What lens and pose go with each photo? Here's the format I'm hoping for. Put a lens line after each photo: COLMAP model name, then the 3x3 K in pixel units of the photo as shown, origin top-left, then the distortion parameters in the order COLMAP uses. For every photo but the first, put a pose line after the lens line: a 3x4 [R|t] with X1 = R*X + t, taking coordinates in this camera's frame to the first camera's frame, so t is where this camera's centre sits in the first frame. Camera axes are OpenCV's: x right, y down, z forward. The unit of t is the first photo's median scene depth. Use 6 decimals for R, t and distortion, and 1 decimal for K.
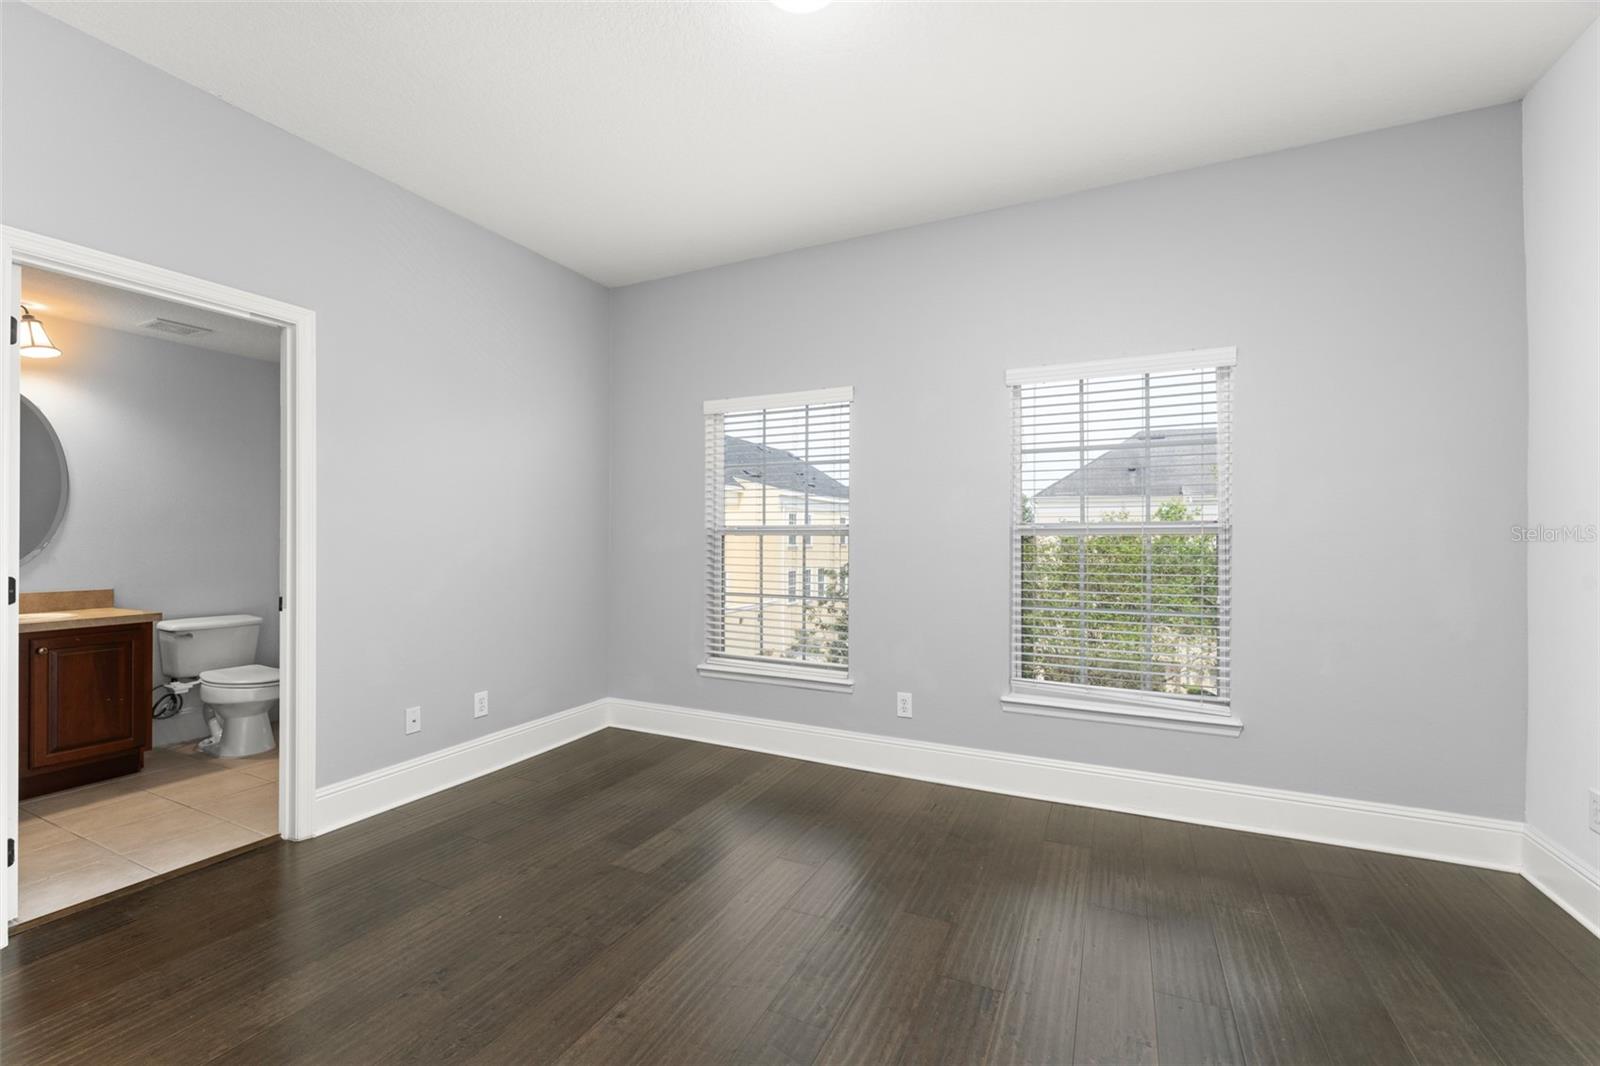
lens RADIAL K [[684.8, 0, 803.0], [0, 684.8, 532.1], [0, 0, 1]] dist [0.001344, -0.000098]
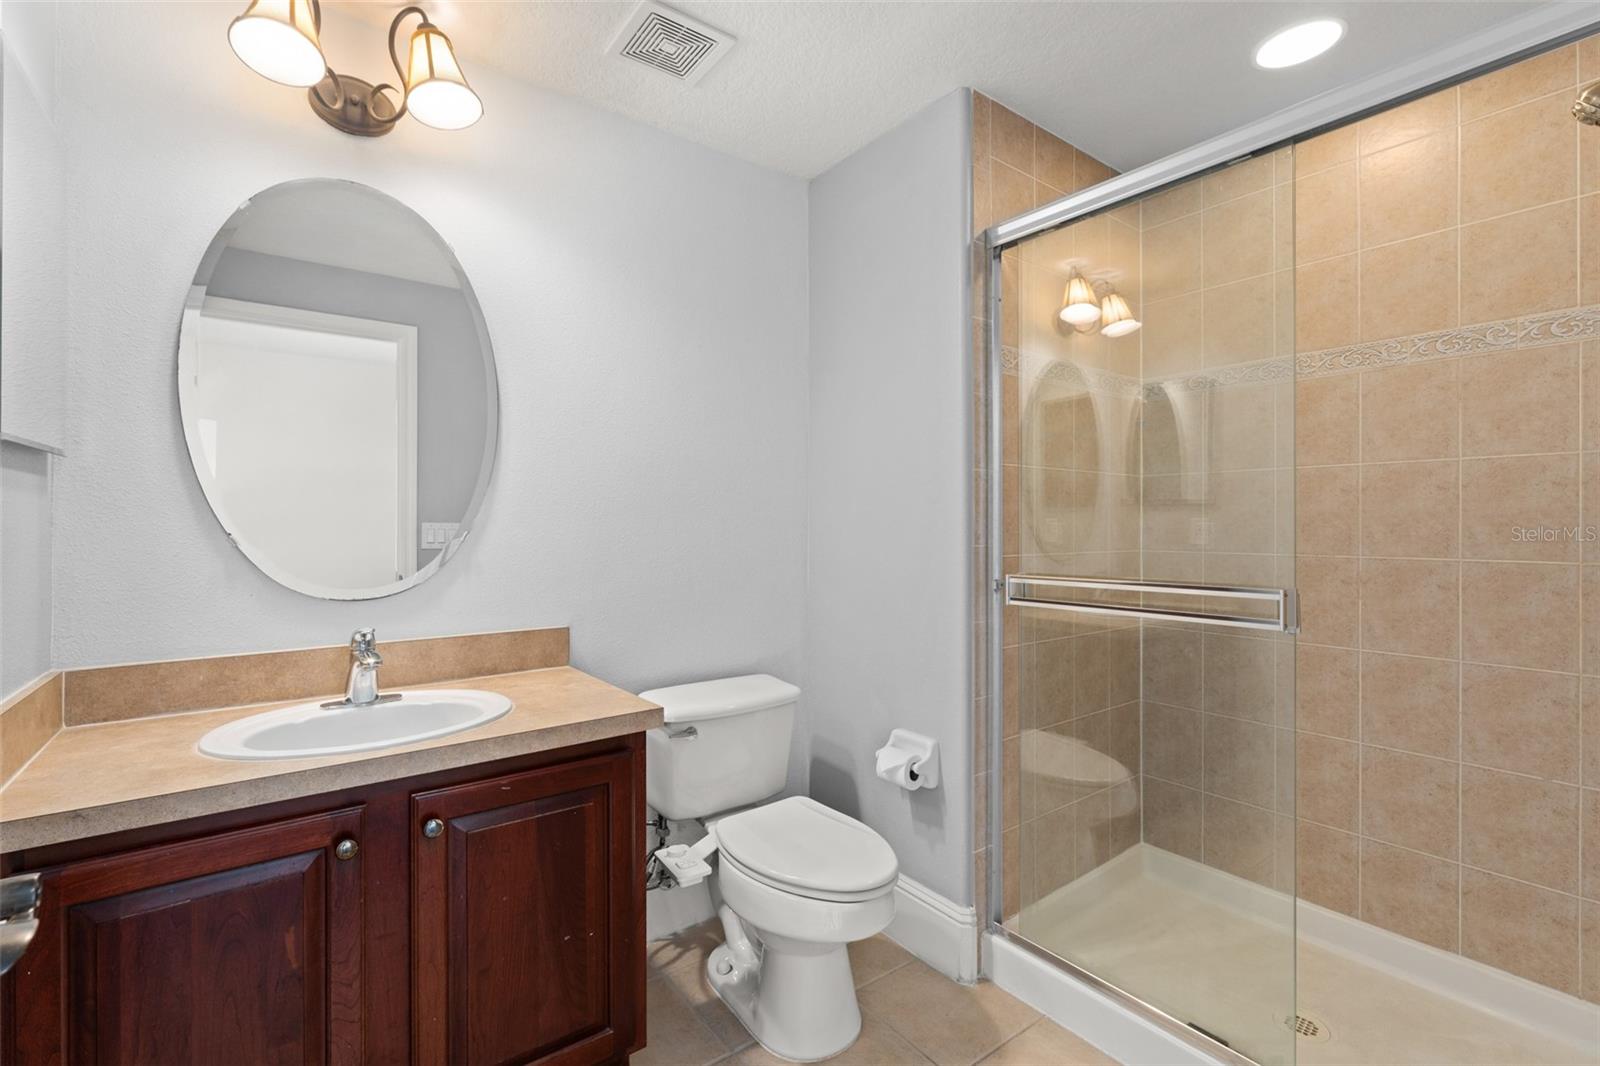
lens RADIAL K [[719.4, 0, 797.9], [0, 719.4, 528.4], [0, 0, 1]] dist [-0.002684, 0.000024]
pose [[0.894007, 0.006813, -0.448001, -0.701569], [0.000926, 0.999854, 0.017054, 0.005917], [0.448052, -0.015661, 0.893870, 0.685428]]
